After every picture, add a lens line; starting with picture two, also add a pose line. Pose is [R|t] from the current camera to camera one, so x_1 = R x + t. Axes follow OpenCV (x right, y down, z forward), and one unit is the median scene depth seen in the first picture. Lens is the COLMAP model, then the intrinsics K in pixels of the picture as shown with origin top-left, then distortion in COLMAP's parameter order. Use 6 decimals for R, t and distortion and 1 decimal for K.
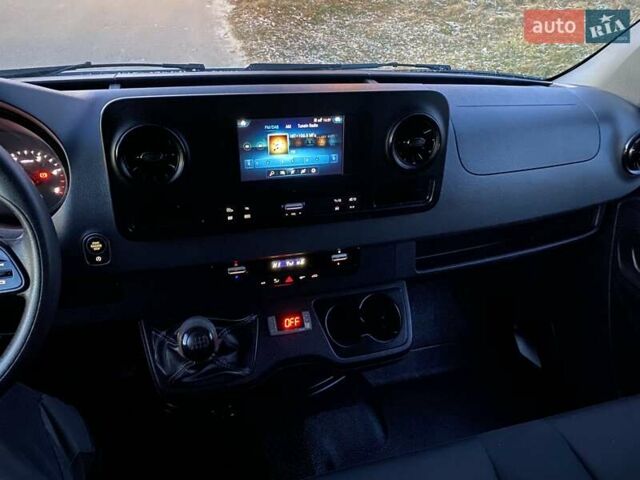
lens RADIAL K [[471.0, 0, 320.0], [0, 471.0, 242.3], [0, 0, 1]] dist [0.104154, -0.129851]
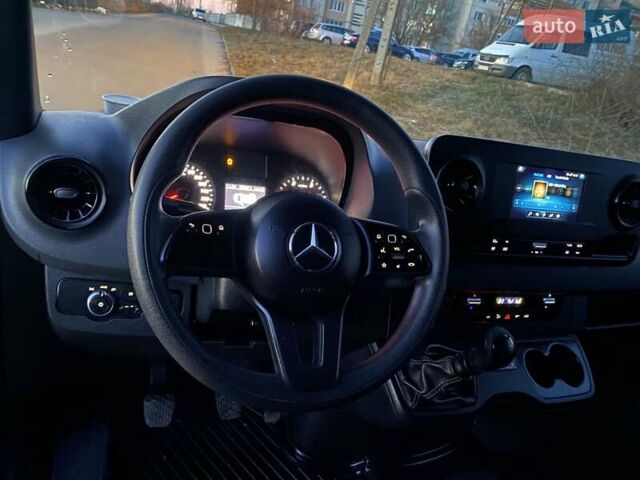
lens RADIAL K [[471.0, 0, 320.0], [0, 471.0, 242.3], [0, 0, 1]] dist [0.104154, -0.129851]
pose [[0.989447, 0.097389, 0.107287, -0.660857], [-0.072854, 0.974415, -0.212623, 0.188024], [-0.125250, 0.202563, 0.971227, -0.049585]]
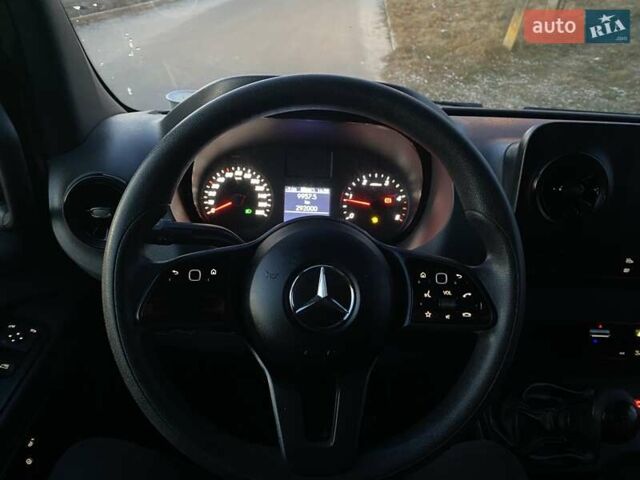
lens RADIAL K [[478.0, 0, 320.6], [0, 478.0, 243.7], [0, 0, 1]] dist [0.043360, -0.001354]
pose [[0.974223, 0.114120, -0.194593, -0.506835], [-0.134506, 0.986353, -0.094948, 0.051707], [0.181102, 0.118675, 0.976278, 0.062842]]
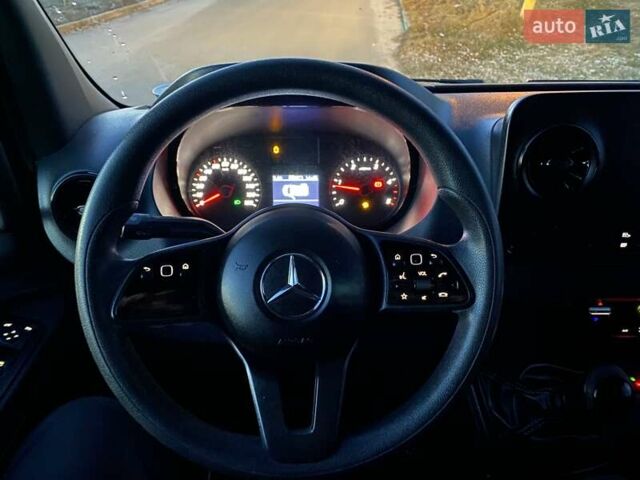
lens RADIAL K [[478.0, 0, 320.6], [0, 478.0, 243.7], [0, 0, 1]] dist [0.043360, -0.001354]
pose [[0.967981, 0.077435, -0.238782, -0.448593], [-0.095165, 0.993426, -0.063621, 0.044076], [0.232286, 0.084307, 0.968987, 0.082718]]
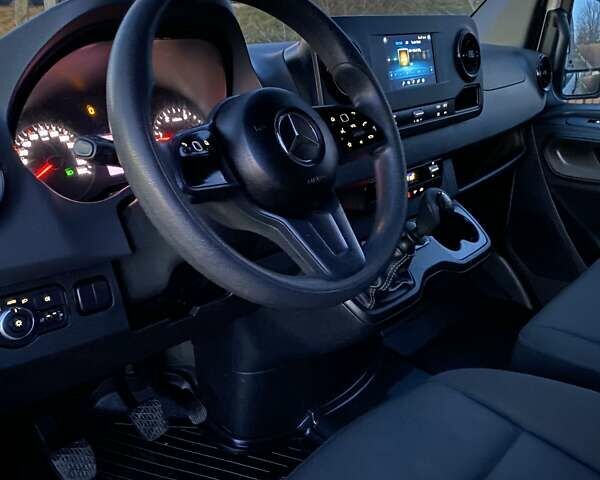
lens RADIAL K [[599.0, 0, 300.0], [0, 599.0, 240.0], [0, 0, 1]] dist [0.037737, -0.025880]
pose [[0.847050, -0.247409, 0.470420, -0.998206], [0.344342, 0.929646, -0.131100, 0.284593], [-0.404889, 0.273033, 0.872650, -0.064501]]
